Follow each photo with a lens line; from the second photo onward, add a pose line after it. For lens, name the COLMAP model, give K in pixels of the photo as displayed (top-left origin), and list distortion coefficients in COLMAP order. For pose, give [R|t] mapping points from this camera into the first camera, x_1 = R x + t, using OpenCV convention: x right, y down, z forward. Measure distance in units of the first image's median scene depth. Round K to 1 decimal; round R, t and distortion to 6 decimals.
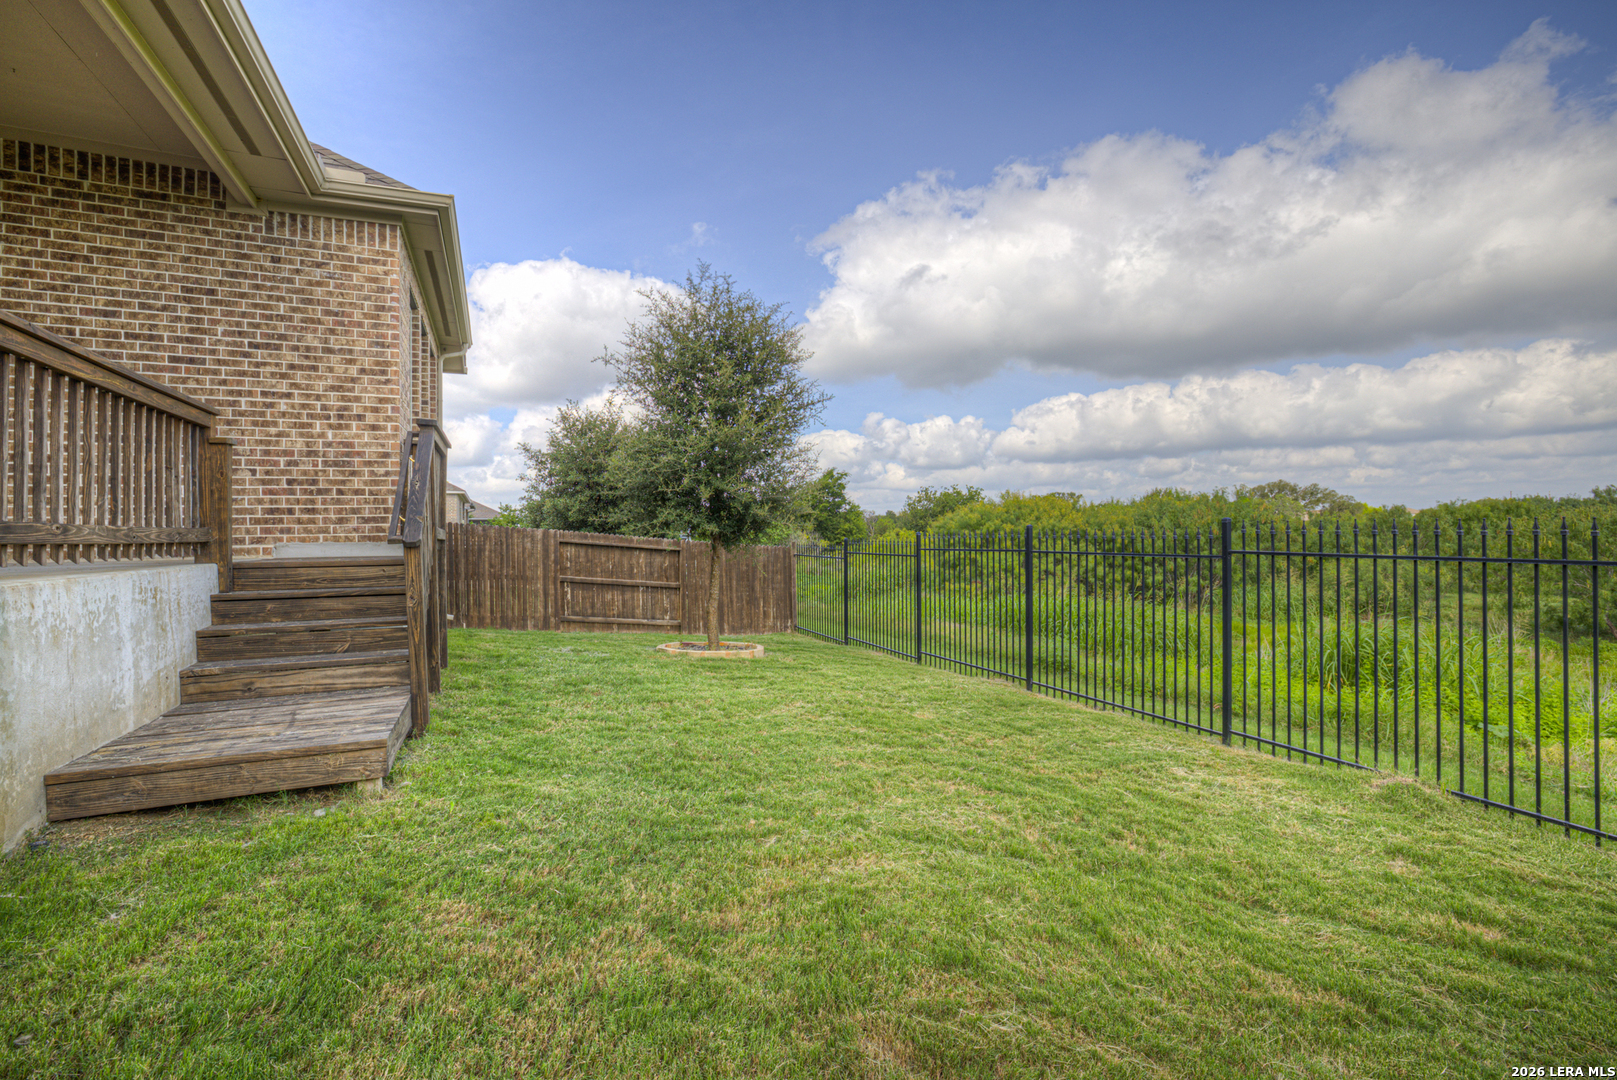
lens RADIAL K [[696.7, 0, 800.0], [0, 696.7, 531.4], [0, 0, 1]] dist [-0.042854, 0.014812]
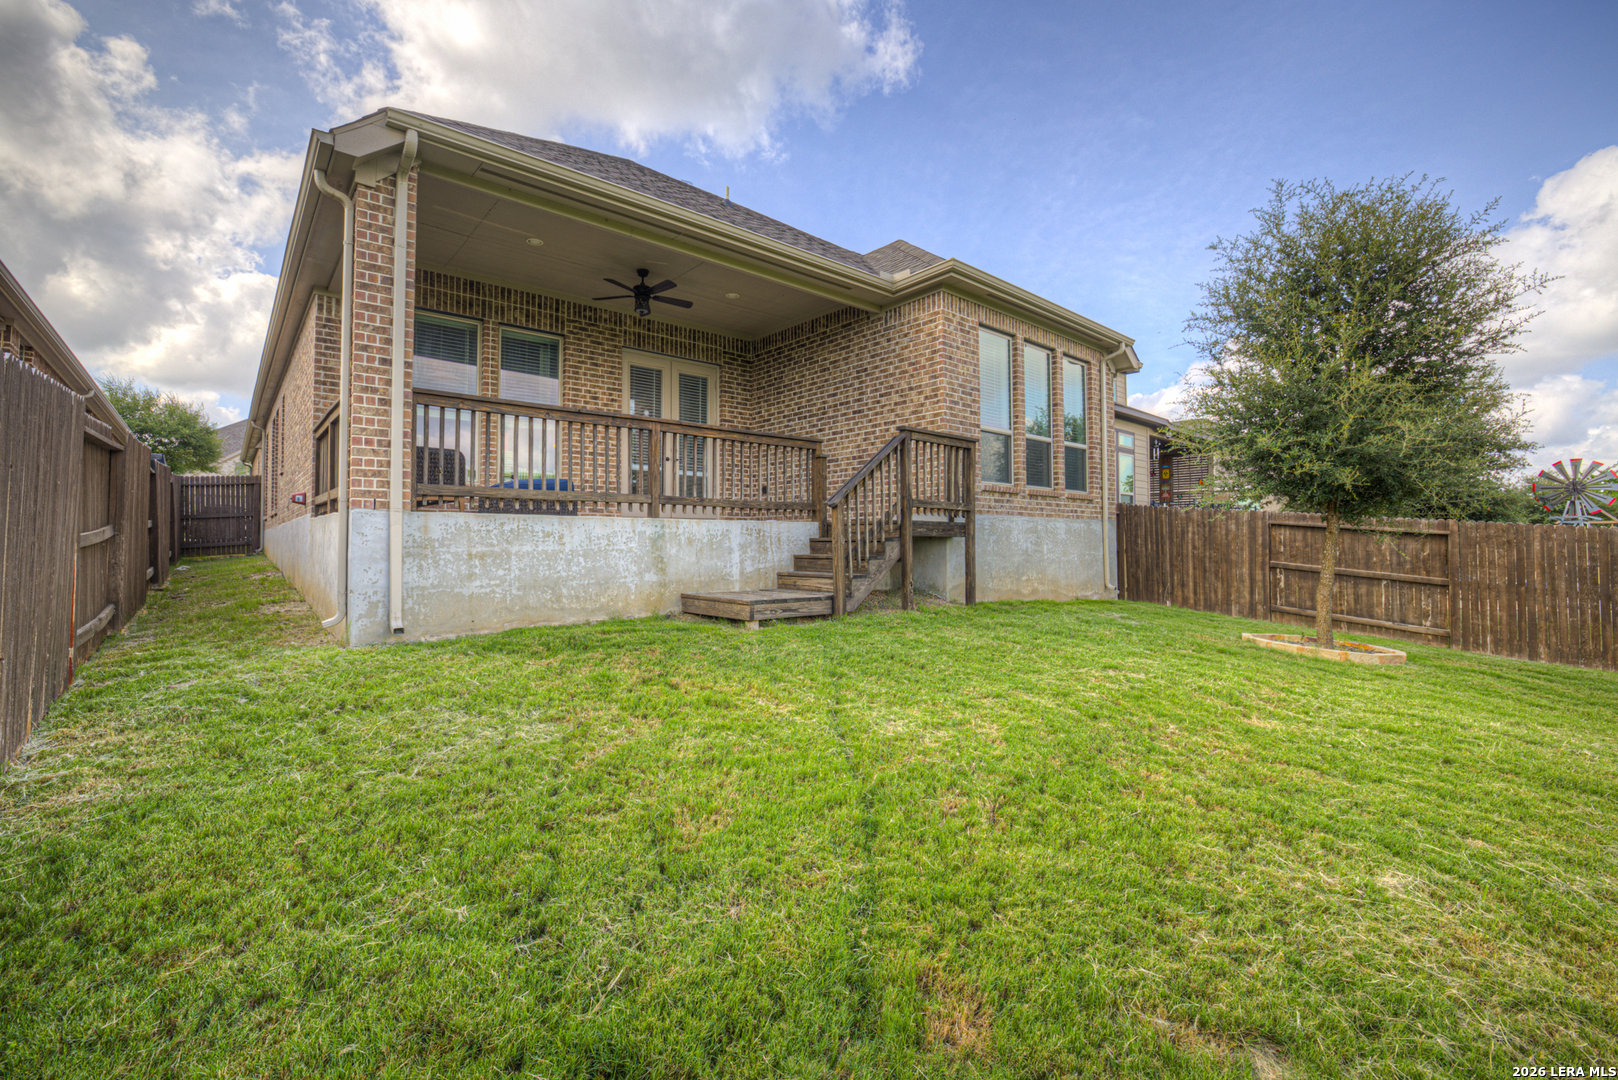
lens RADIAL K [[697.1, 0, 798.3], [0, 697.1, 532.7], [0, 0, 1]] dist [-0.042854, 0.014812]
pose [[0.286679, -0.003555, -0.958020, 0.356867], [0.000251, 0.999993, -0.003635, 0.031341], [0.958027, 0.000802, 0.286678, 0.150707]]
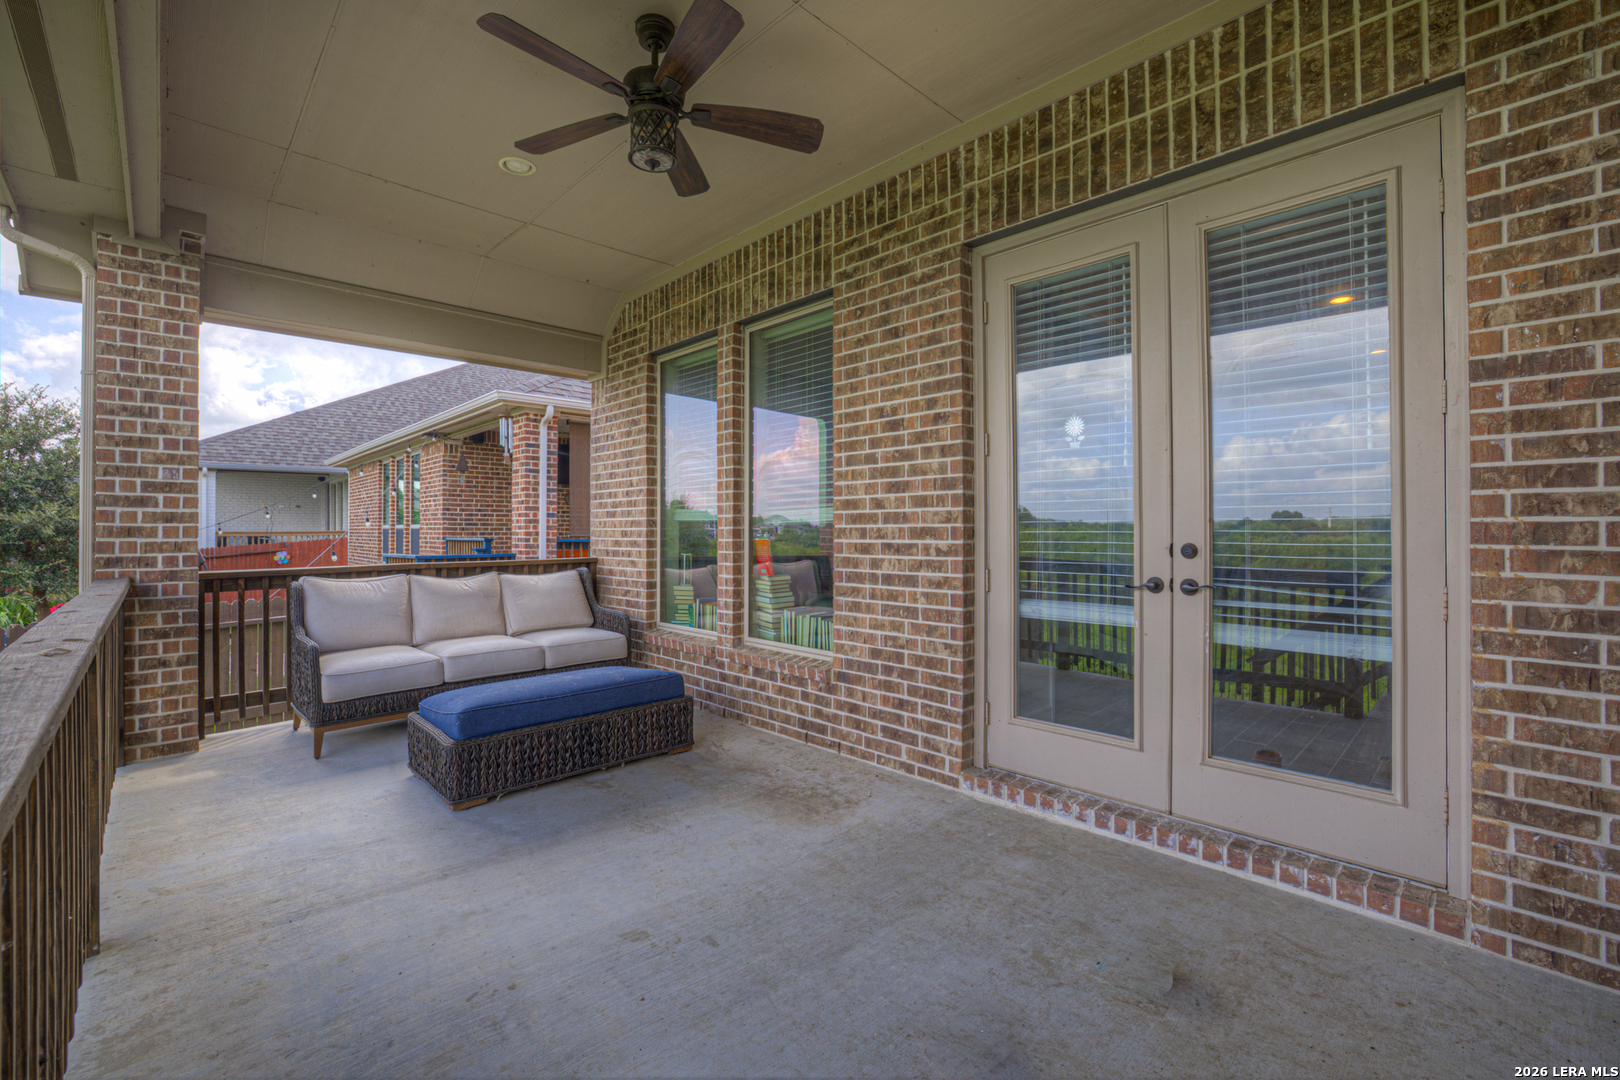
lens RADIAL K [[698.0, 0, 804.0], [0, 698.0, 531.6], [0, 0, 1]] dist [-0.042854, 0.014812]
pose [[-0.939166, 0.006846, -0.343396, -0.370104], [0.008230, 0.999963, -0.002575, -0.087002], [0.343365, -0.005245, -0.939187, 0.427902]]
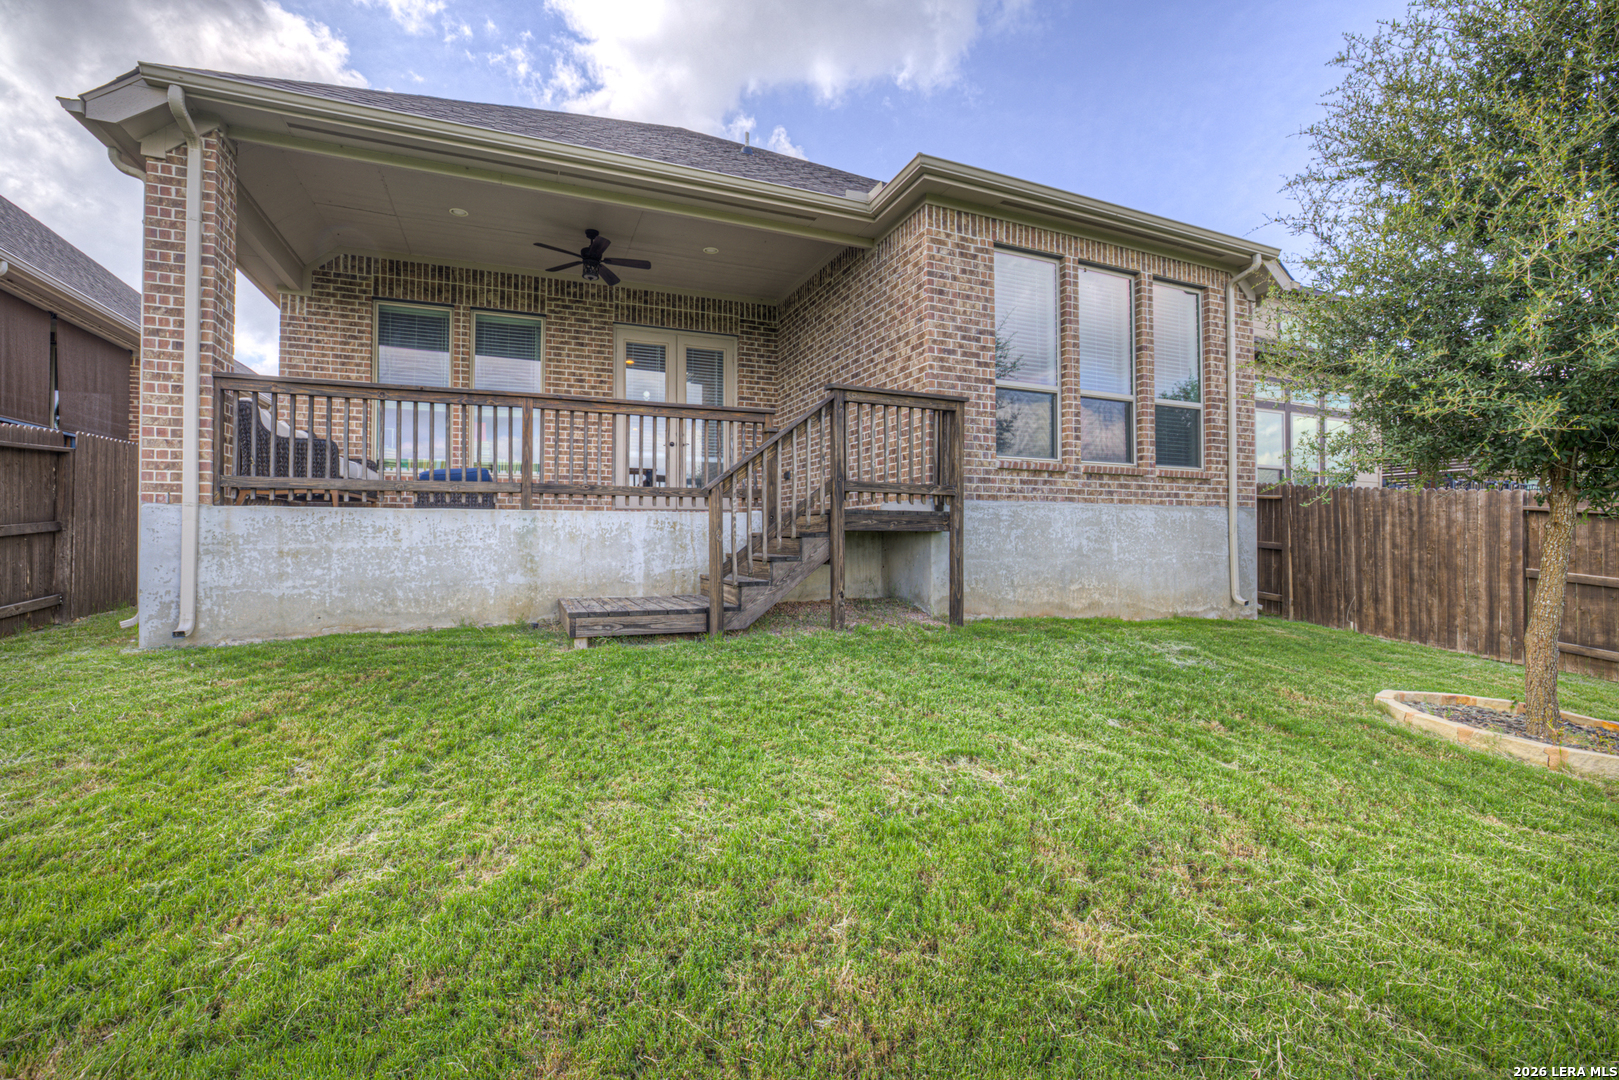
lens RADIAL K [[697.5, 0, 795.4], [0, 697.5, 533.8], [0, 0, 1]] dist [-0.042854, 0.014812]
pose [[-0.025527, 0.008767, -0.999636, 0.253814], [0.002211, 0.999960, 0.008713, 0.030181], [0.999672, -0.001987, -0.025545, 0.413490]]
